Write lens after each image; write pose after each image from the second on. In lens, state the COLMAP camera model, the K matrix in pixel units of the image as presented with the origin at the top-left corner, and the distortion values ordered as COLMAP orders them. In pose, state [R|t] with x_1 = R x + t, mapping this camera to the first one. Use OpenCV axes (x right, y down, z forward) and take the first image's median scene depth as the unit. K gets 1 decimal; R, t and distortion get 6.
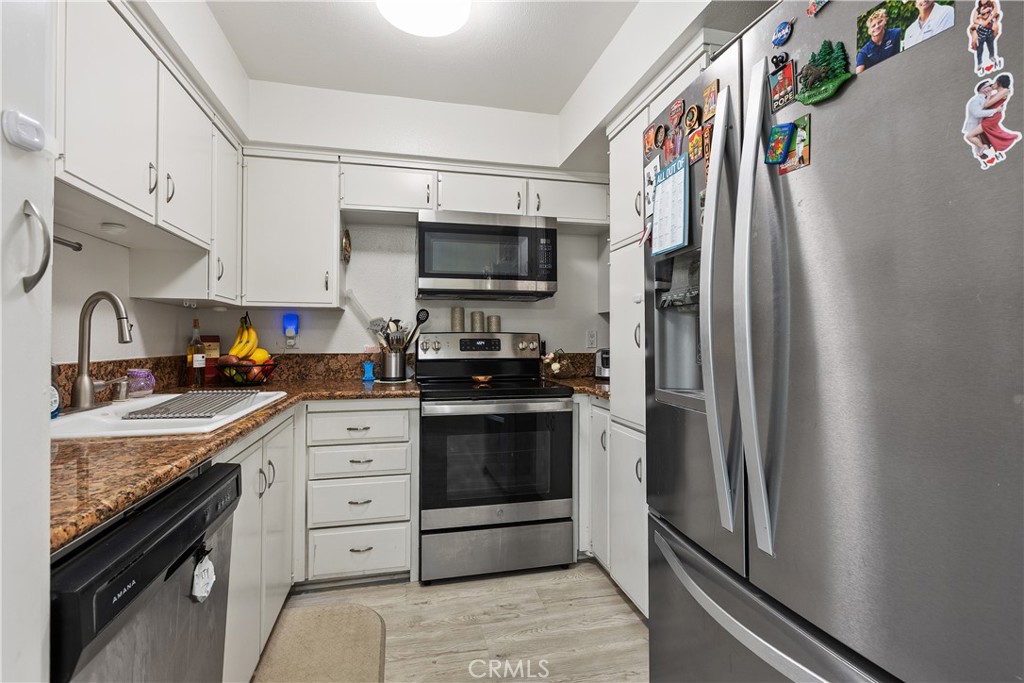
lens RADIAL K [[461.9, 0, 508.6], [0, 461.9, 337.7], [0, 0, 1]] dist [0.000322, -0.000637]
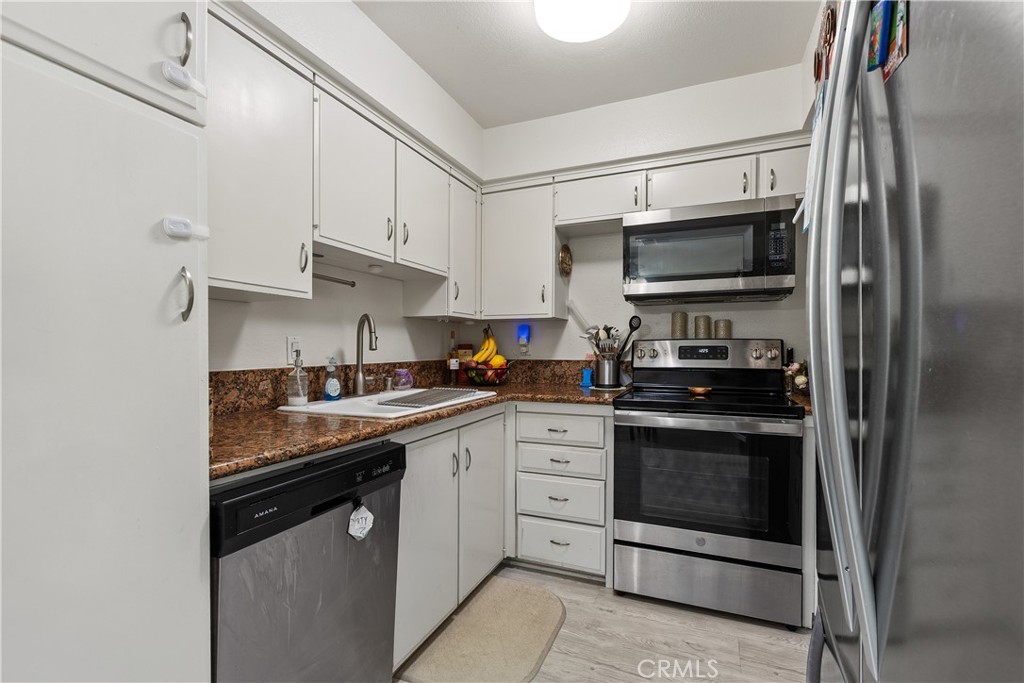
lens RADIAL K [[461.9, 0, 514.9], [0, 461.9, 353.9], [0, 0, 1]] dist [0.000322, -0.000637]
pose [[0.808055, 0.006606, -0.589071, 0.220282], [0.004784, 0.999831, 0.017775, -0.000267], [0.589088, -0.017181, 0.807886, 0.077198]]
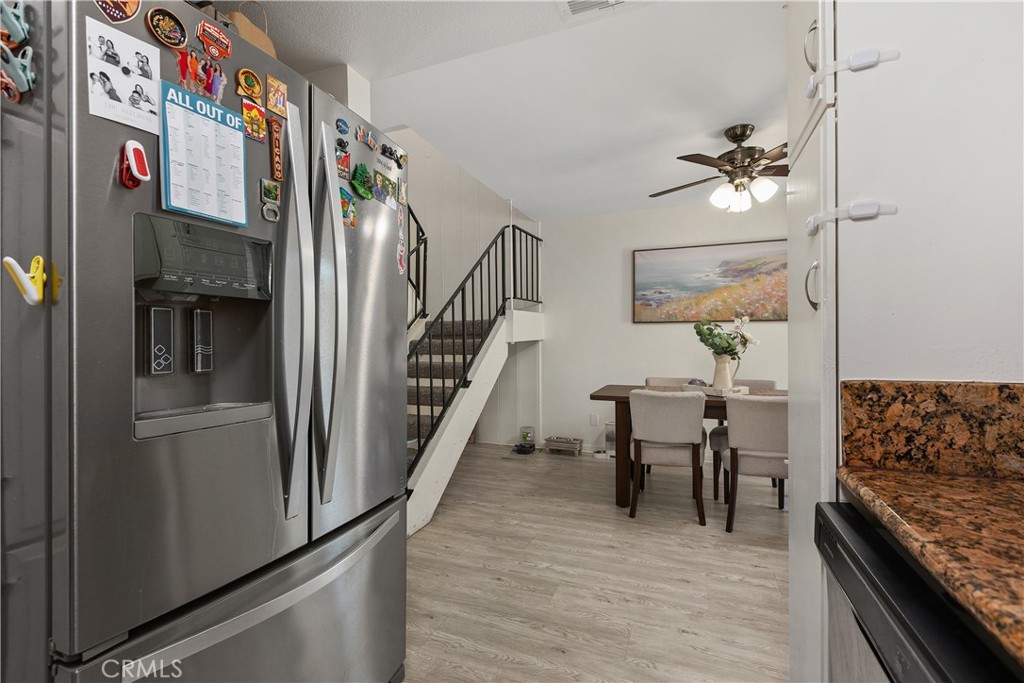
lens RADIAL K [[461.9, 0, 504.5], [0, 461.9, 340.4], [0, 0, 1]] dist [0.000322, -0.000637]
pose [[-0.810597, 0.002654, 0.585599, -0.256816], [0.000971, 0.999994, -0.003189, 0.004490], [-0.585604, -0.002017, -0.810595, 0.733523]]
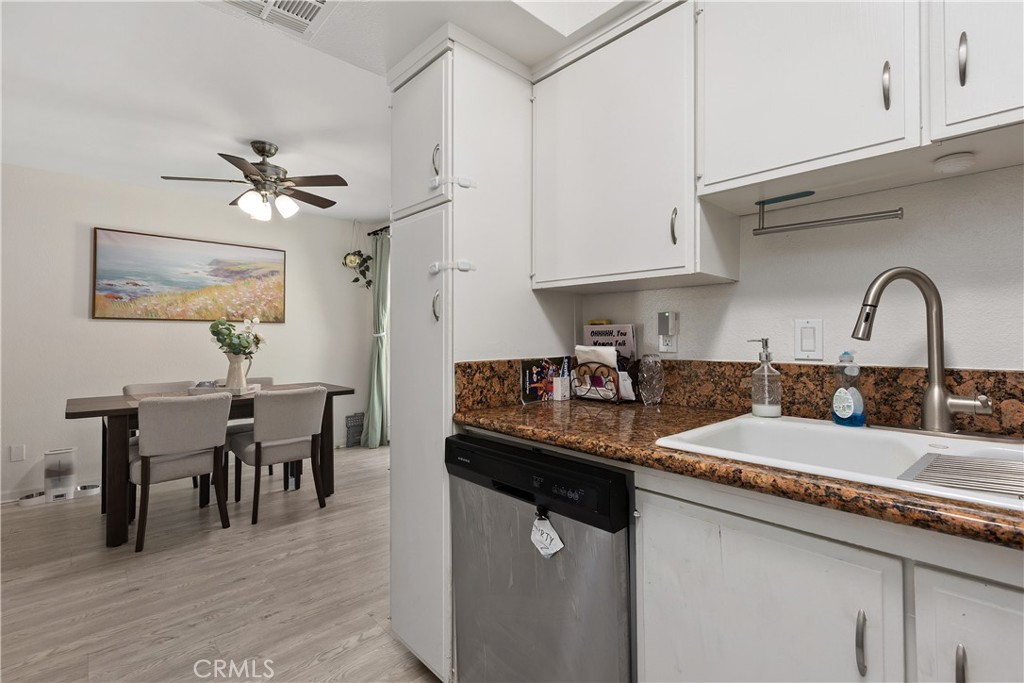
lens RADIAL K [[461.9, 0, 510.8], [0, 461.9, 329.4], [0, 0, 1]] dist [0.000322, -0.000637]
pose [[-0.871455, -0.006514, -0.490432, -0.000239], [0.005718, 0.999709, -0.023439, 0.005280], [0.490441, -0.023231, -0.871164, 0.871601]]
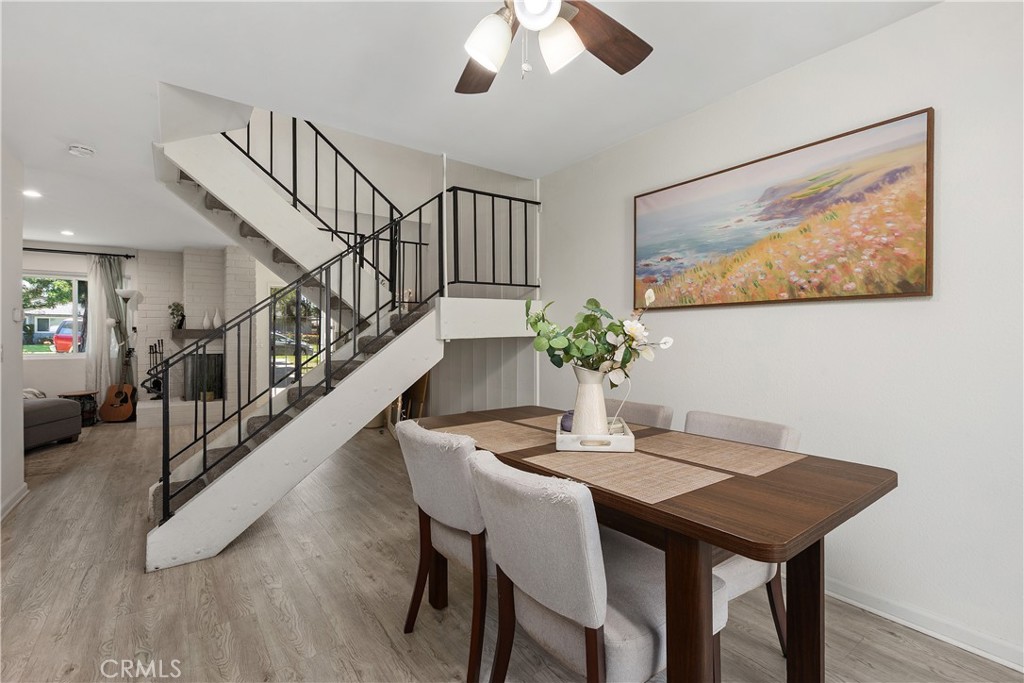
lens RADIAL K [[461.9, 0, 507.1], [0, 461.9, 338.5], [0, 0, 1]] dist [0.000322, -0.000637]
pose [[-0.388140, -0.001892, 0.921599, -0.590800], [-0.003619, 0.999993, 0.000529, 0.000650], [-0.921593, -0.003130, -0.388144, -0.444207]]
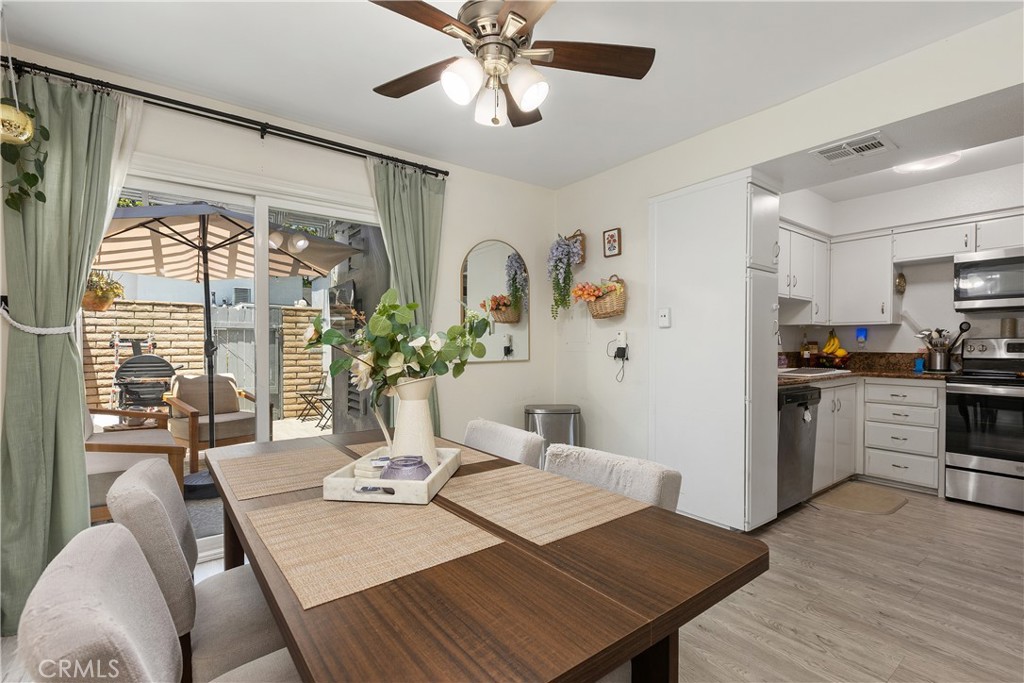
lens RADIAL K [[461.9, 0, 513.5], [0, 461.9, 347.8], [0, 0, 1]] dist [0.000322, -0.000637]
pose [[0.402005, 0.007295, -0.915608, 0.652225], [0.004226, 0.999943, 0.009823, -0.003320], [0.915628, -0.007818, 0.401952, -0.970362]]
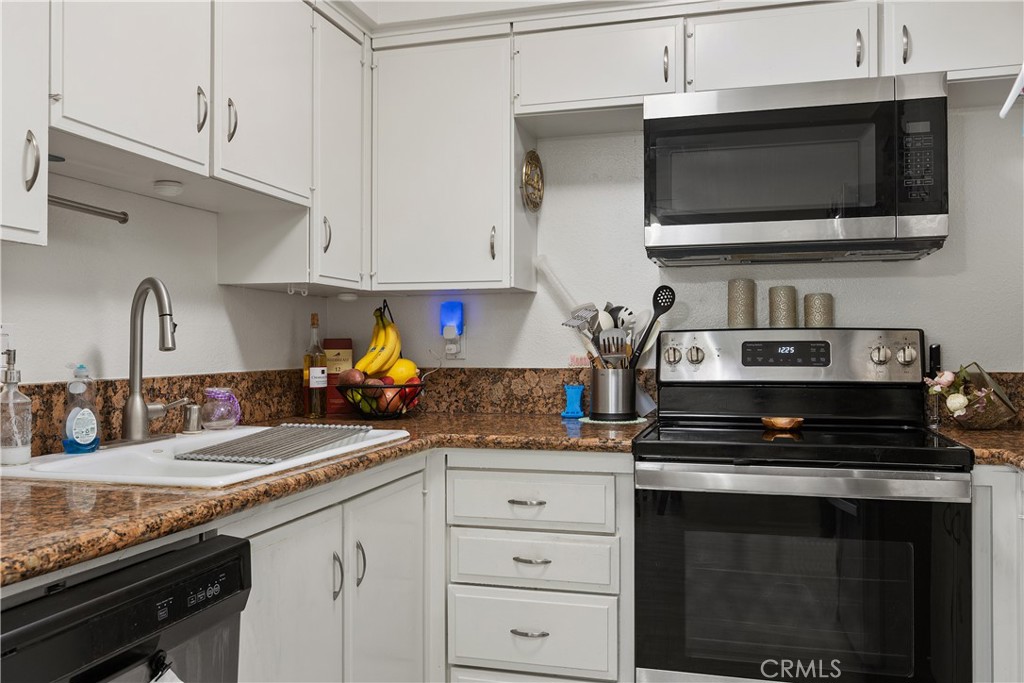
lens RADIAL K [[864.1, 0, 512.6], [0, 864.1, 343.0], [0, 0, 1]] dist [0.004833, -0.019459]
pose [[0.875787, -0.004848, -0.482674, 0.164956], [0.006477, 0.999978, 0.001708, 0.000752], [0.482655, -0.004622, 0.875798, 0.069261]]
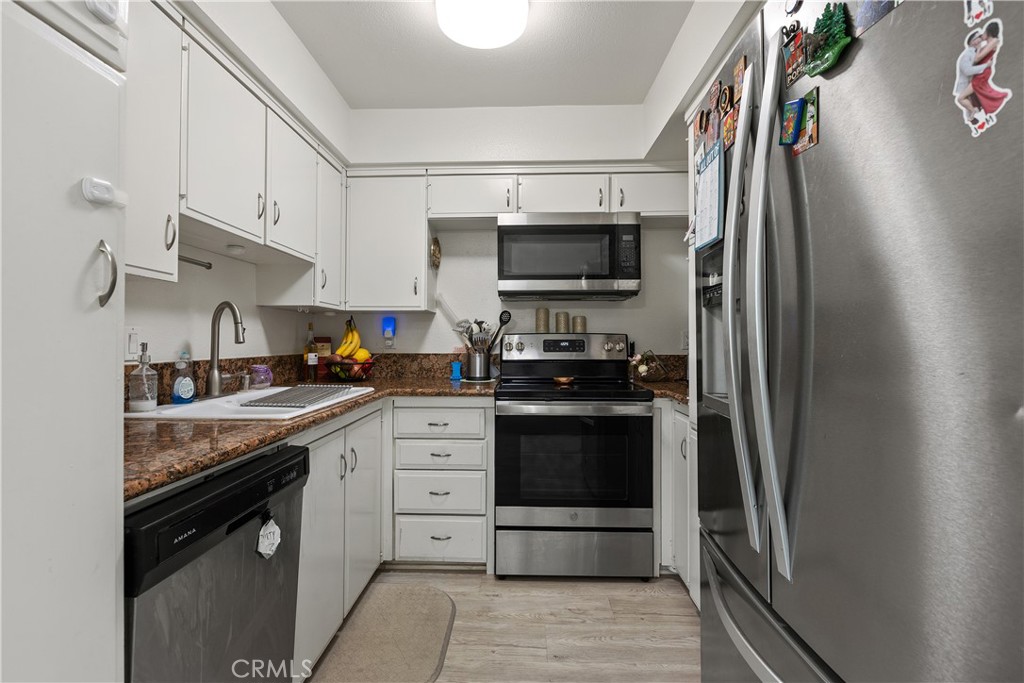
lens RADIAL K [[473.6, 0, 510.2], [0, 473.6, 338.0], [0, 0, 1]] dist [-0.006992, 0.000799]
pose [[0.965780, -0.001975, -0.259354, 0.116095], [0.001713, 0.999998, -0.001233, -0.000102], [0.259356, 0.000747, 0.965782, -0.010879]]
